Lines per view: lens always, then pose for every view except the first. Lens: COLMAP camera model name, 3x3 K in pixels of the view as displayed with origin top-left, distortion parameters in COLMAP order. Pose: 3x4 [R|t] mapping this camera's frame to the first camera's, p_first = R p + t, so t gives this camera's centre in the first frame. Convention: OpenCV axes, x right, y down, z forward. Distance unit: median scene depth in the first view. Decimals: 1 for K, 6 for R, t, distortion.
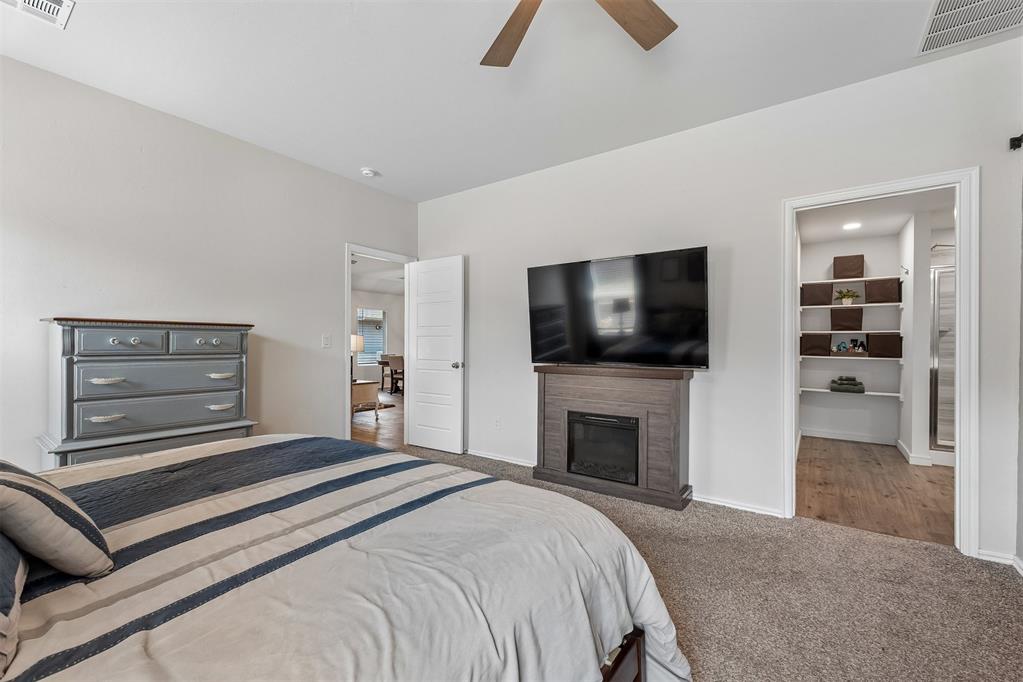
lens RADIAL K [[433.5, 0, 509.7], [0, 433.5, 341.6], [0, 0, 1]] dist [0.000230, 0.000515]
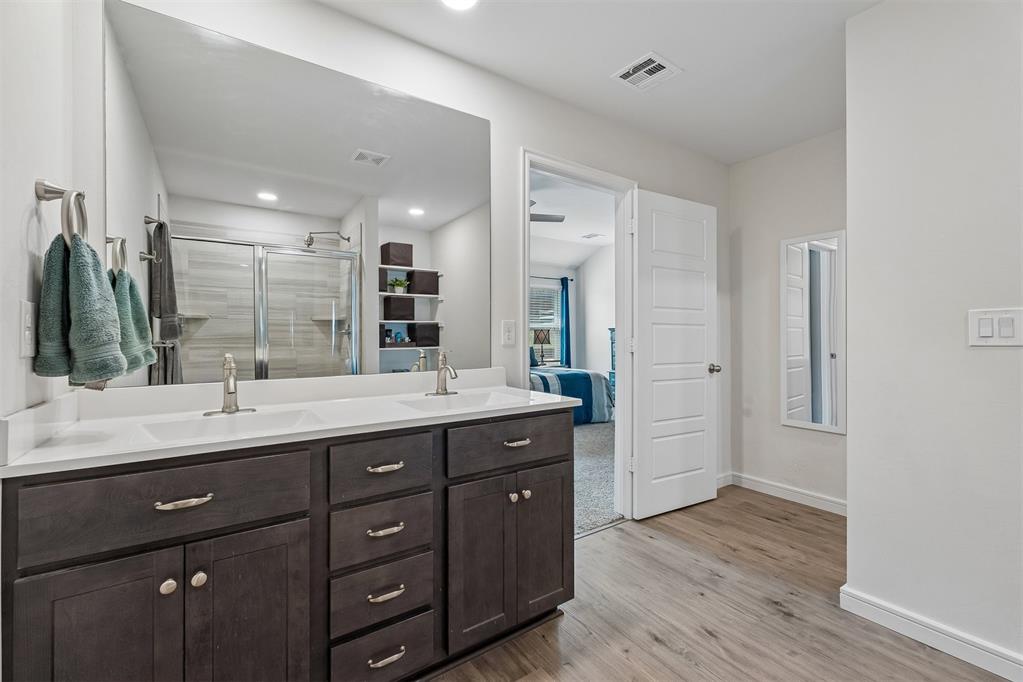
lens RADIAL K [[433.5, 0, 511.5], [0, 433.5, 337.8], [0, 0, 1]] dist [0.000230, 0.000515]
pose [[-0.347275, -0.002566, -0.937760, 1.407458], [0.002811, 0.999989, -0.003777, 0.018537], [0.937759, -0.003948, -0.347264, 0.954501]]
